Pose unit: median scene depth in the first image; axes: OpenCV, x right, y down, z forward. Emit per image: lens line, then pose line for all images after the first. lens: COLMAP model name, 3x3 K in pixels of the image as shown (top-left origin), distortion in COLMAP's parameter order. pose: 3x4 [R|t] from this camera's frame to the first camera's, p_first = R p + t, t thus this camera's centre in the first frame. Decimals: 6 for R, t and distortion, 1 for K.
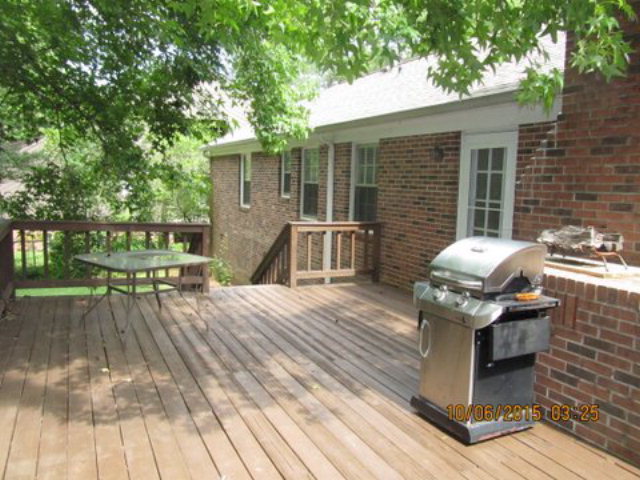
lens RADIAL K [[522.3, 0, 320.0], [0, 522.3, 240.0], [0, 0, 1]] dist [-0.036020, -0.000813]
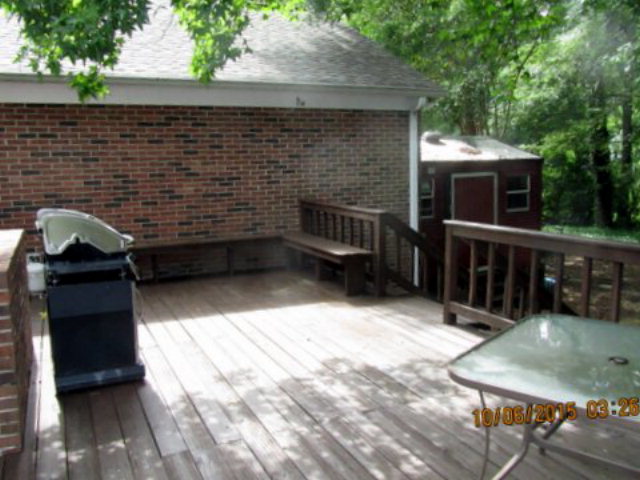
lens RADIAL K [[559.8, 0, 320.0], [0, 559.8, 240.0], [0, 0, 1]] dist [-0.058444, -0.010088]
pose [[-0.999893, -0.014617, -0.000465, -0.149755], [-0.014261, 0.967553, 0.252267, -0.202993], [-0.003238, 0.252247, -0.967658, 1.819479]]
